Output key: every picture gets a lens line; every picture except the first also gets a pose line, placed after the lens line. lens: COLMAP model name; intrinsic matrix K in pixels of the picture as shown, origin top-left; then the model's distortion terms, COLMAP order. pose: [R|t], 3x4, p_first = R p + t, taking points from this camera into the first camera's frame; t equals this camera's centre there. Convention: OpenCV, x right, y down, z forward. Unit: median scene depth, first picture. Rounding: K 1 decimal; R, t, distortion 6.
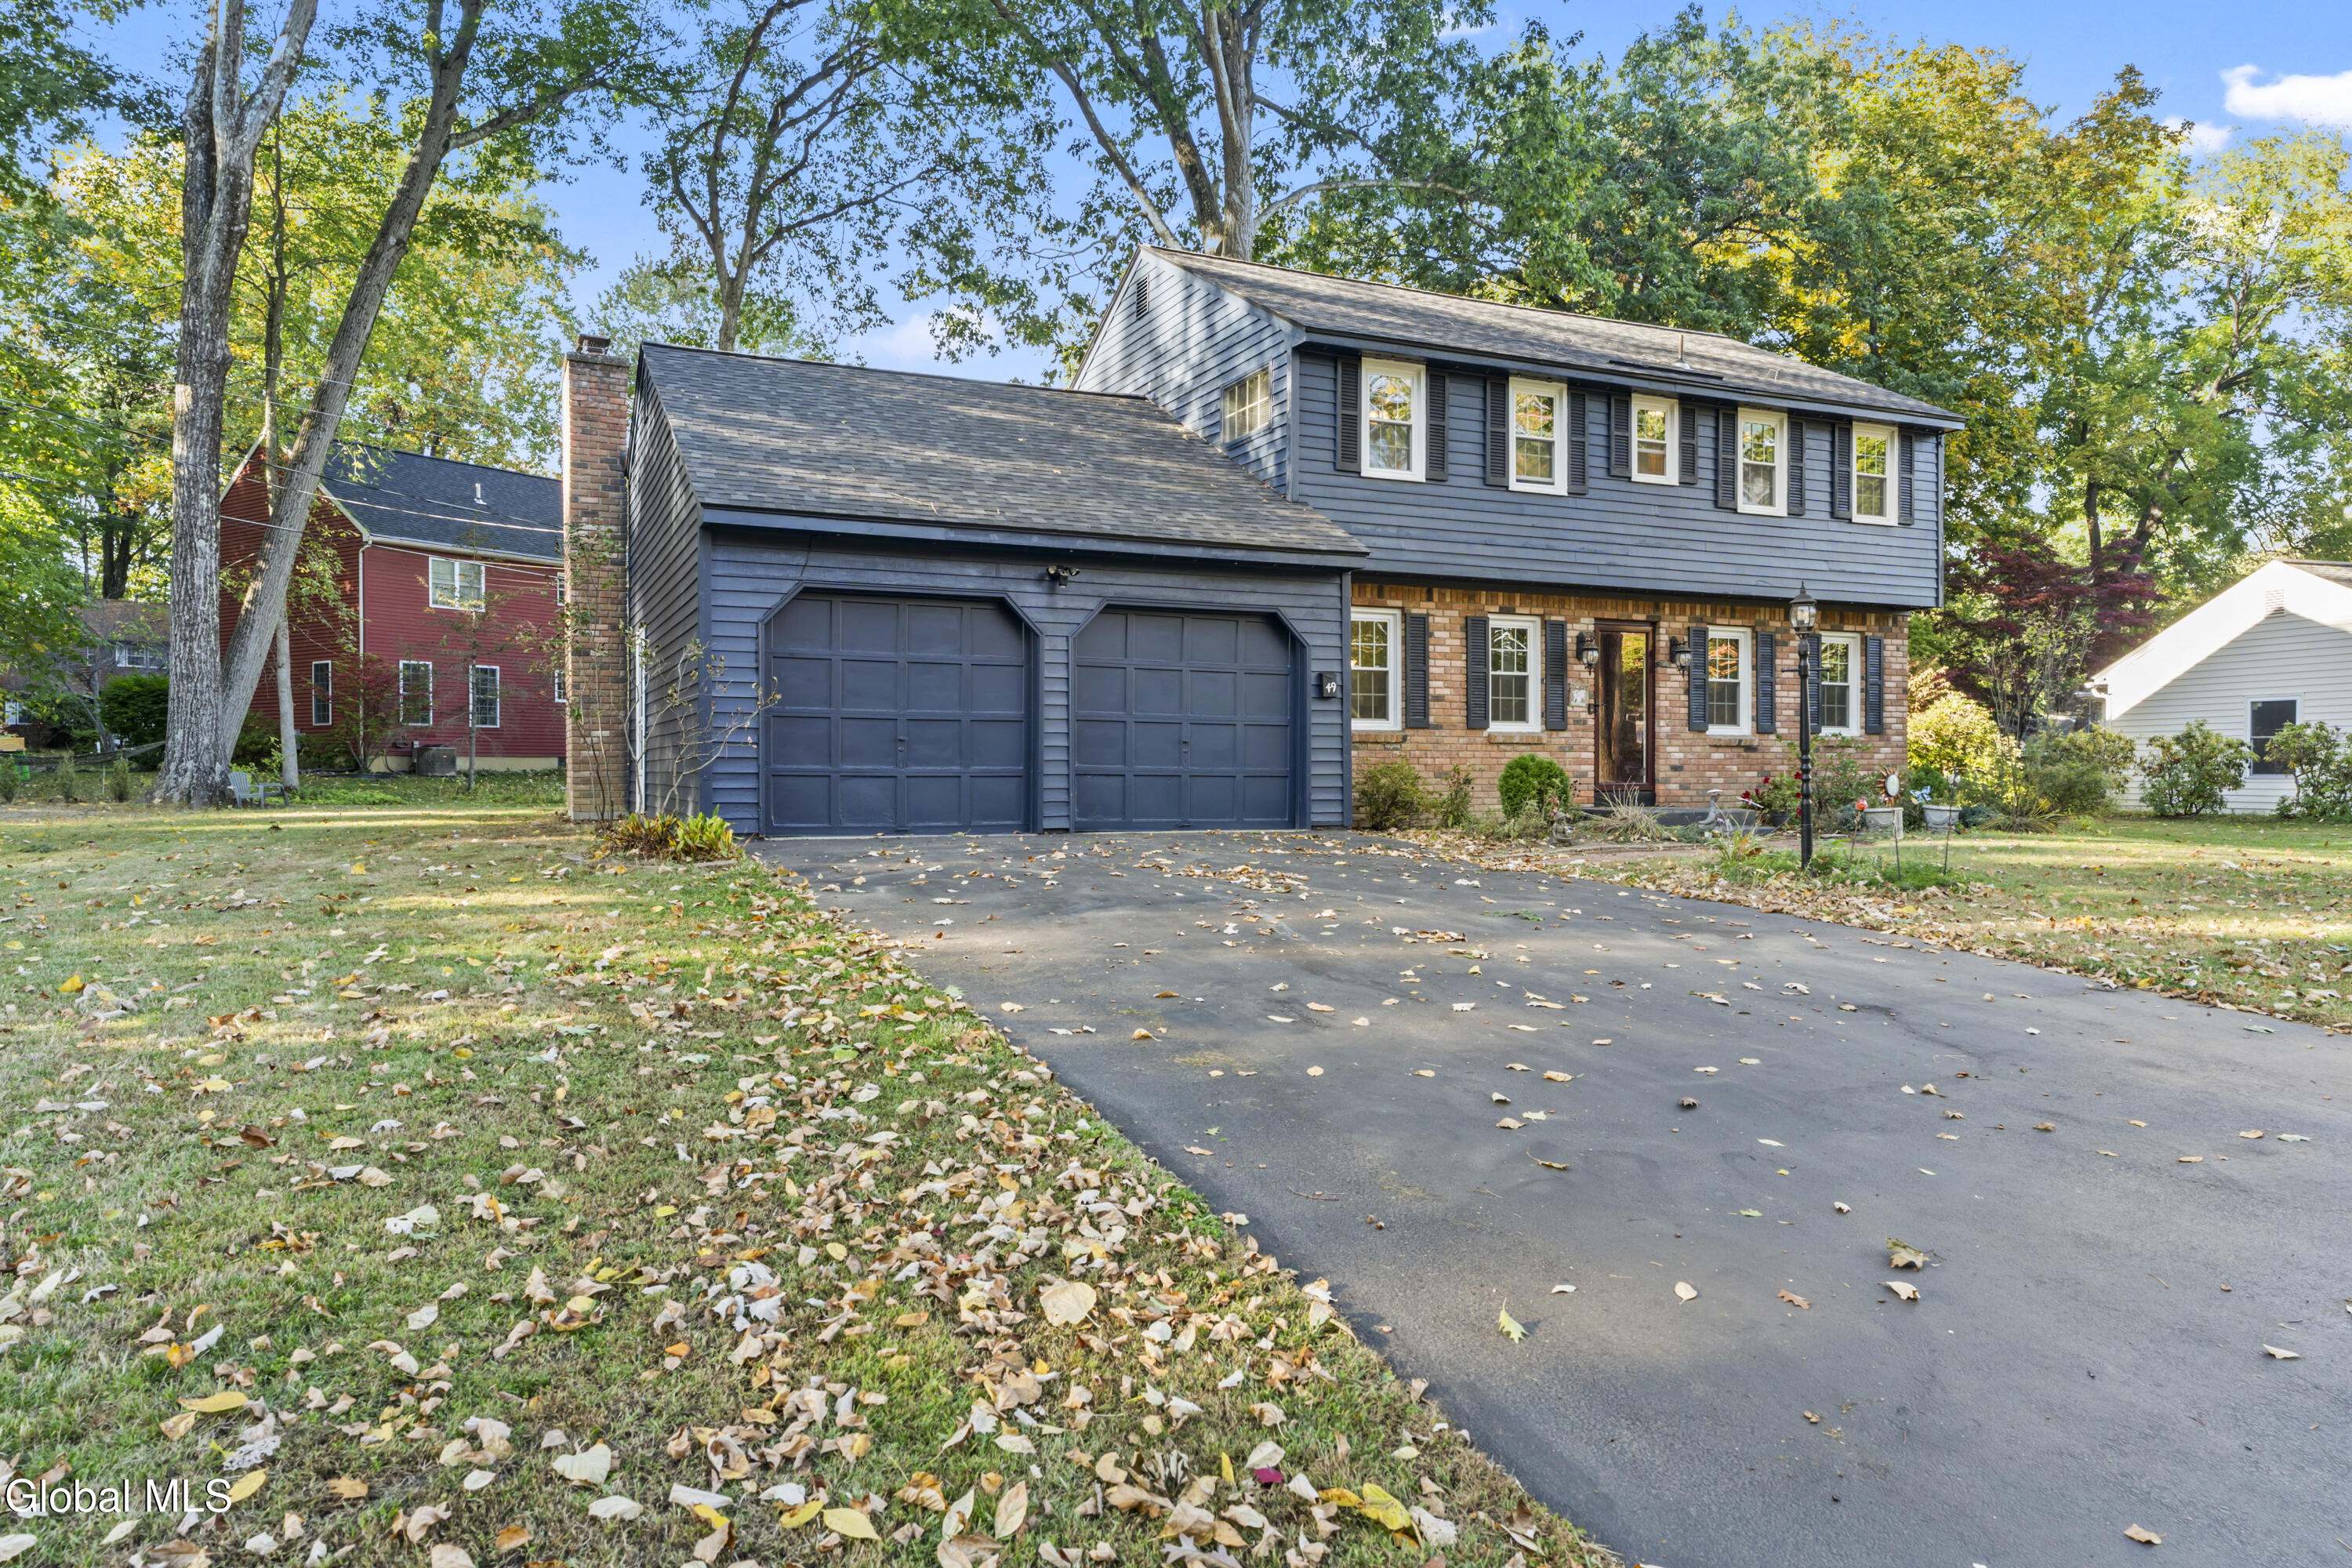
lens RADIAL K [[1361.0, 0, 1177.8], [0, 1361.0, 789.1], [0, 0, 1]] dist [0.002157, -0.000042]
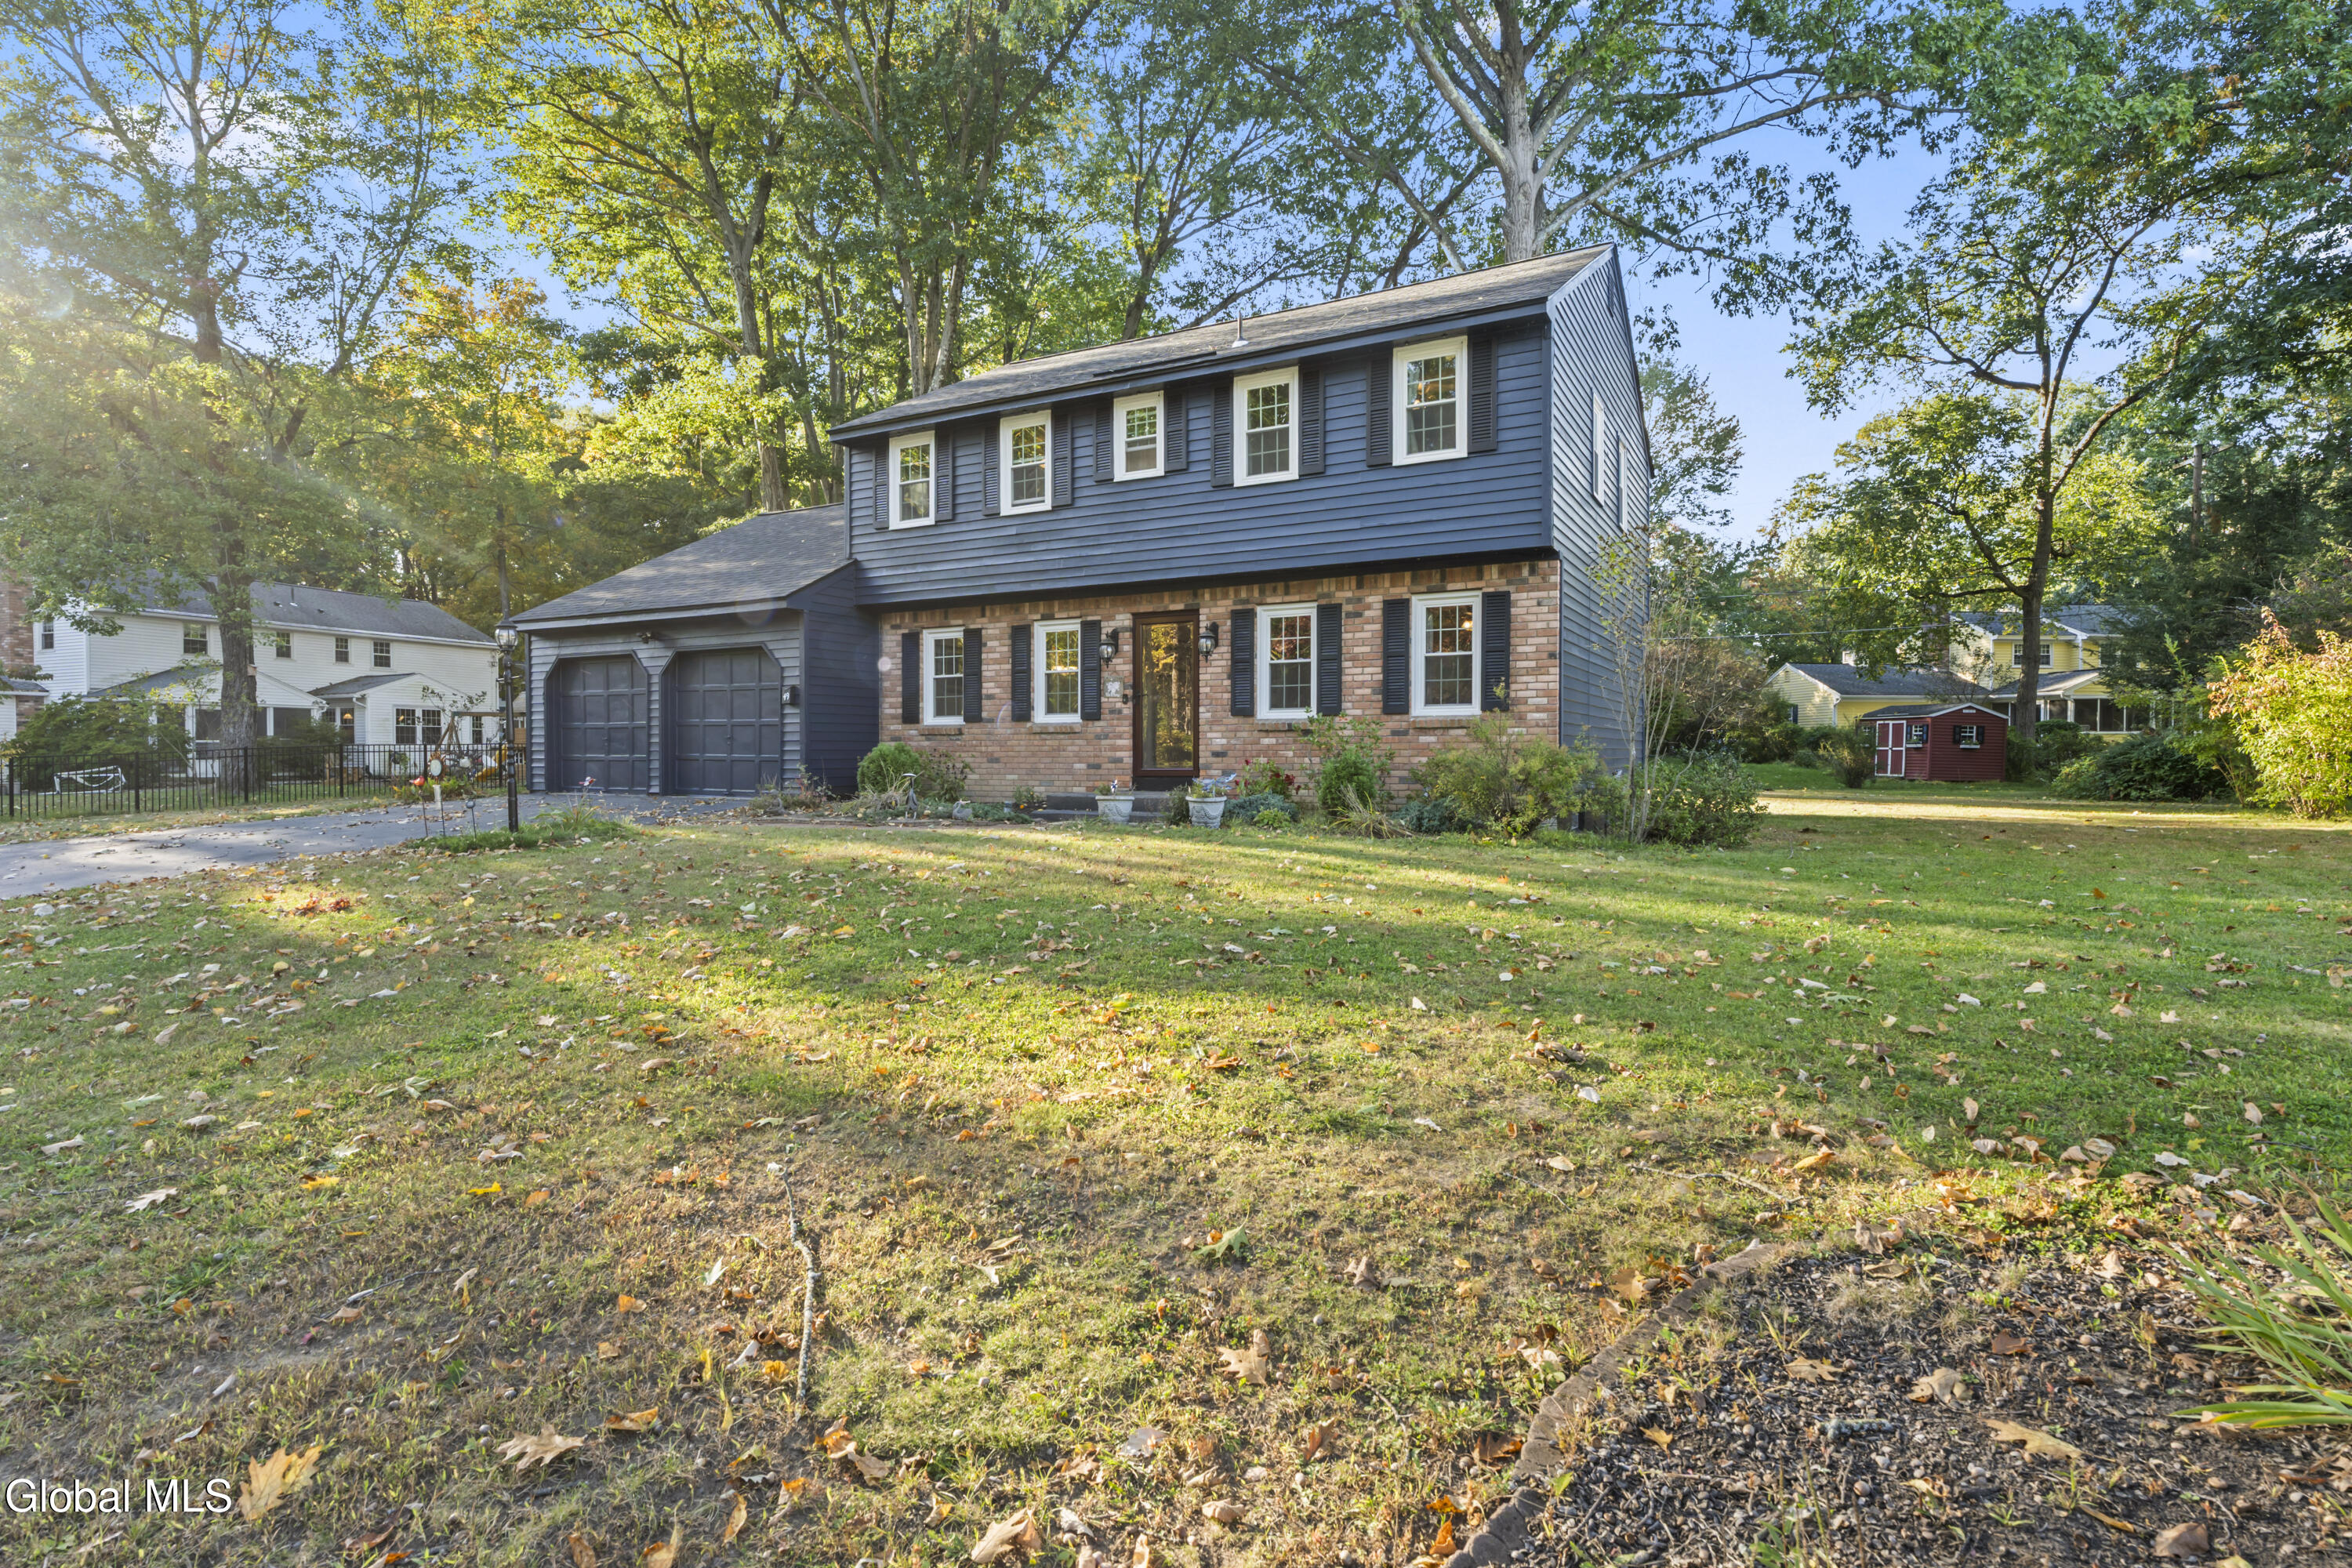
lens RADIAL K [[1208.6, 0, 1169.6], [0, 1208.6, 776.9], [0, 0, 1]] dist [-0.002614, -0.000488]
pose [[0.608949, 0.011742, -0.793123, 1.086737], [-0.008423, 0.999930, 0.008336, -0.006192], [0.793165, 0.001604, 0.609005, 0.456922]]
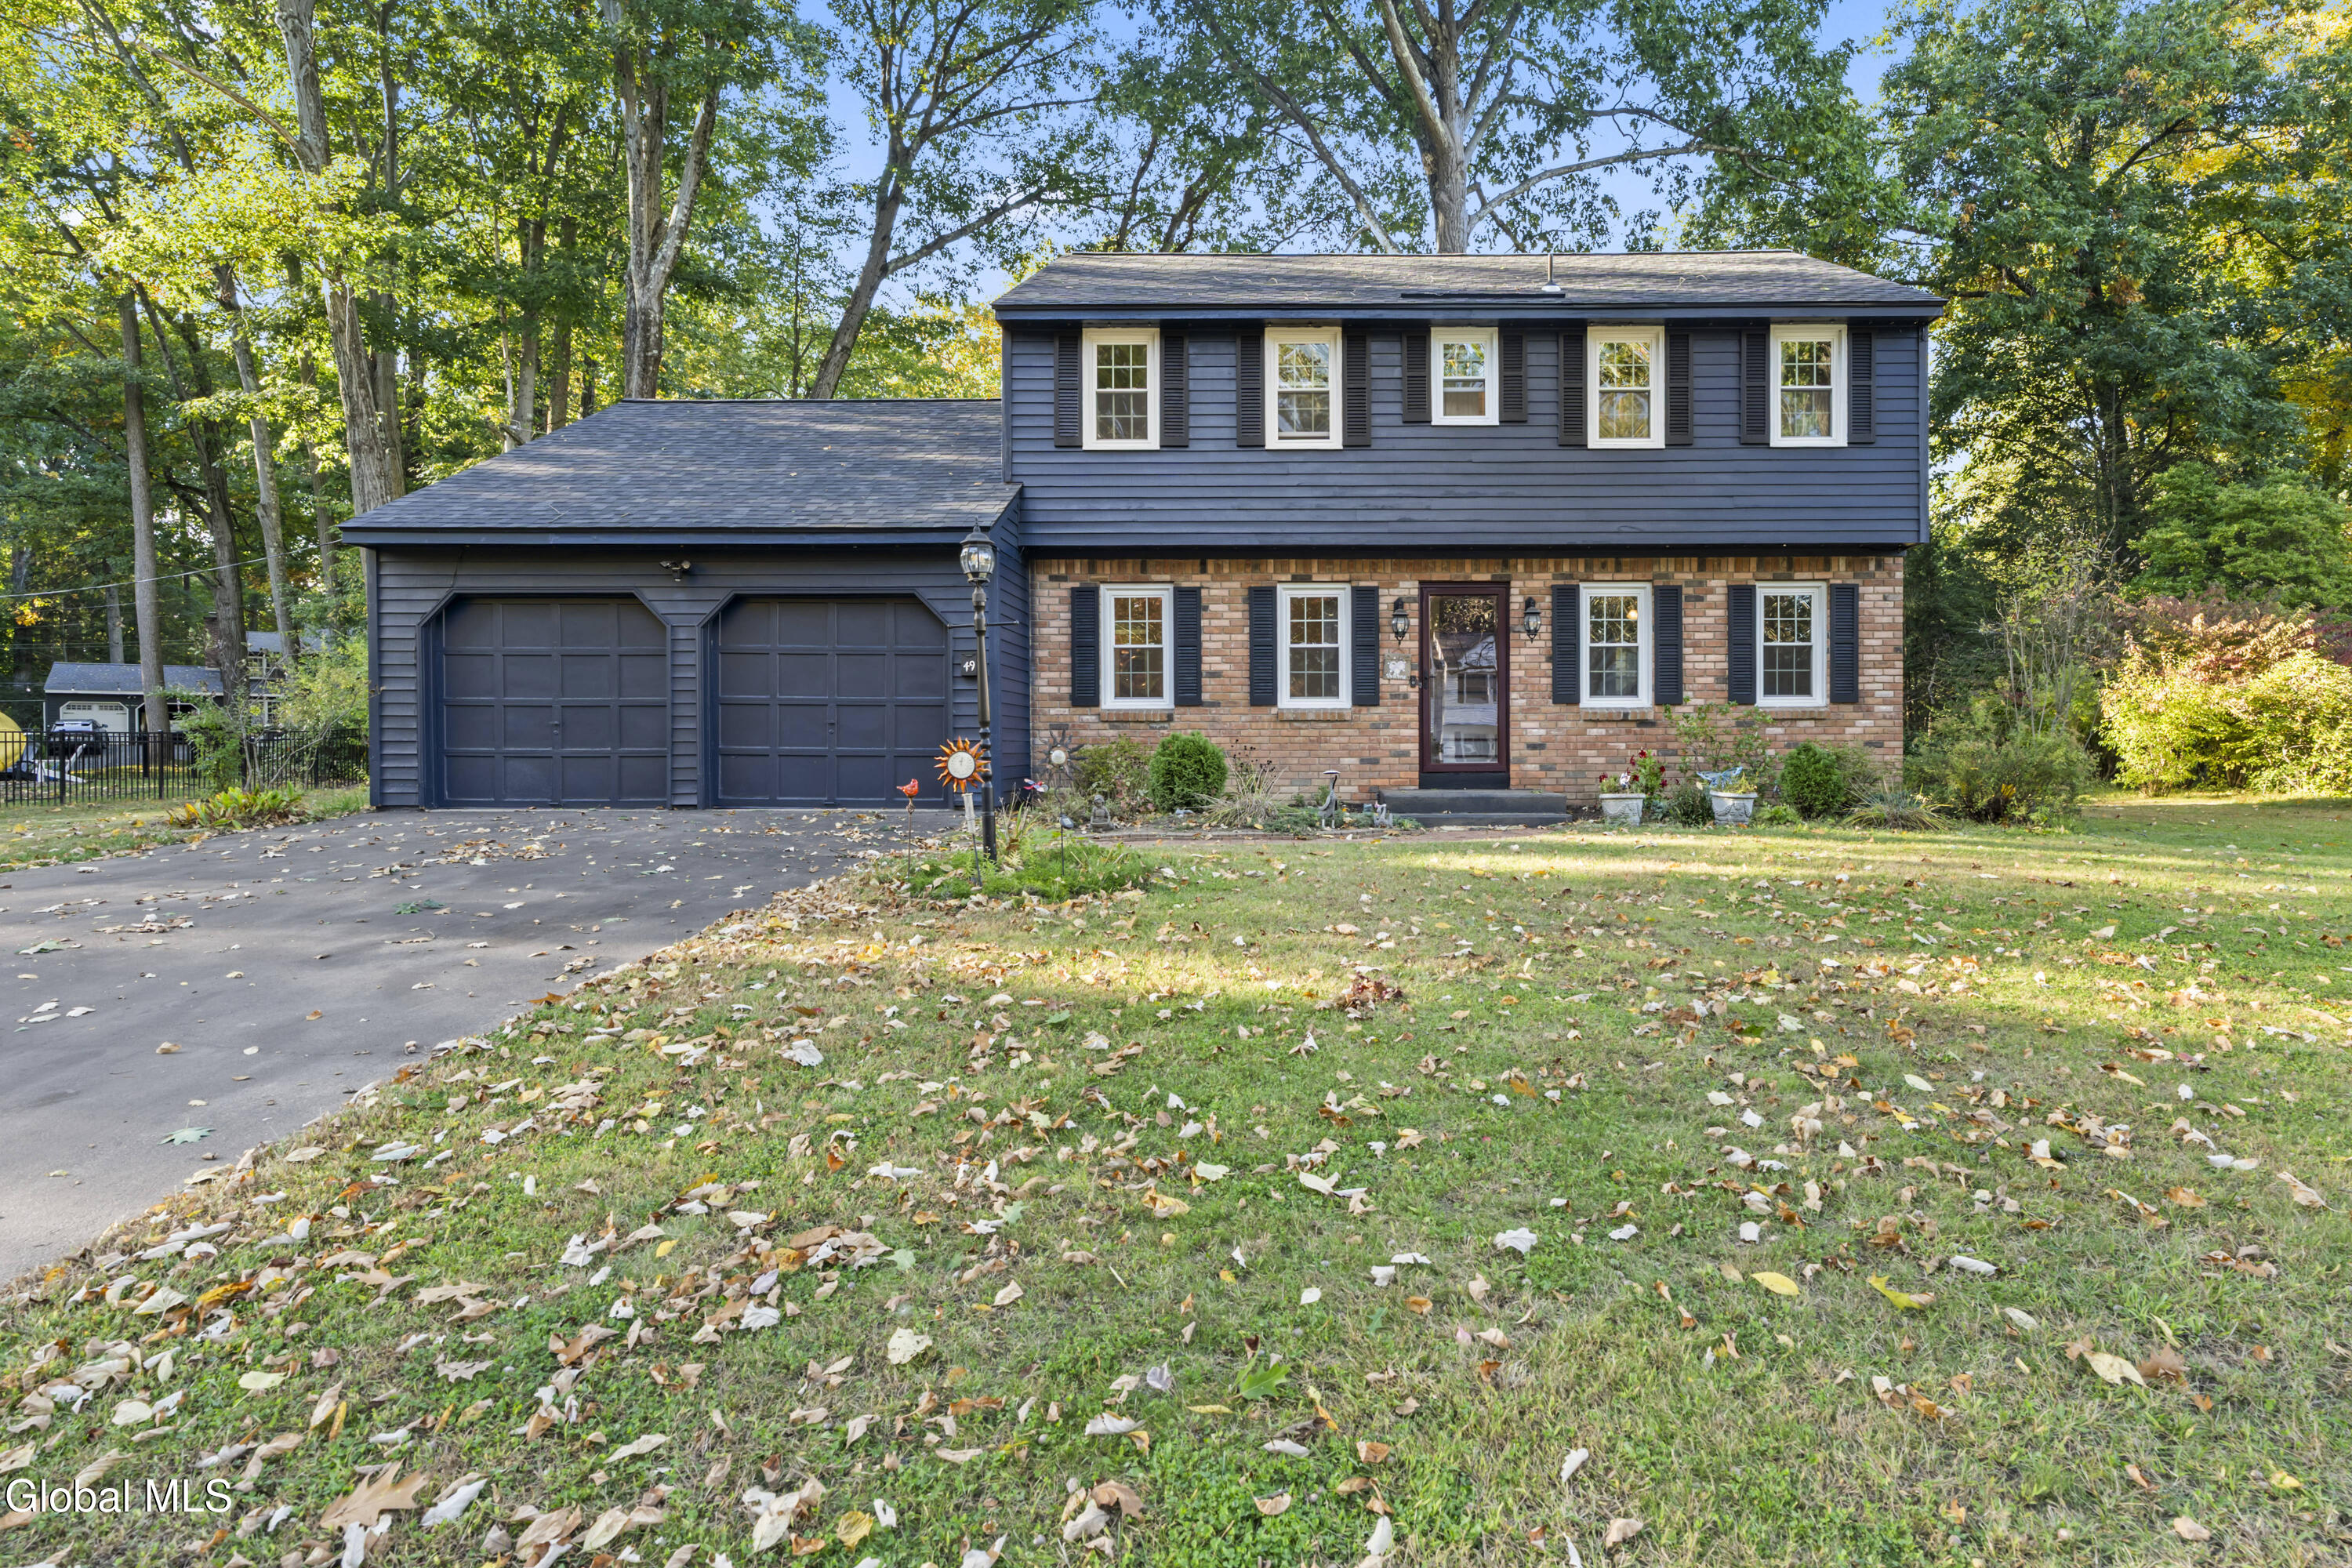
lens RADIAL K [[1203.1, 0, 1176.2], [0, 1203.1, 766.3], [0, 0, 1]] dist [0.004992, 0.000374]
pose [[0.919700, 0.003111, -0.392609, 0.478478], [-0.002860, 0.999995, 0.001224, -0.002884], [0.392610, -0.000003, 0.919705, 0.202755]]
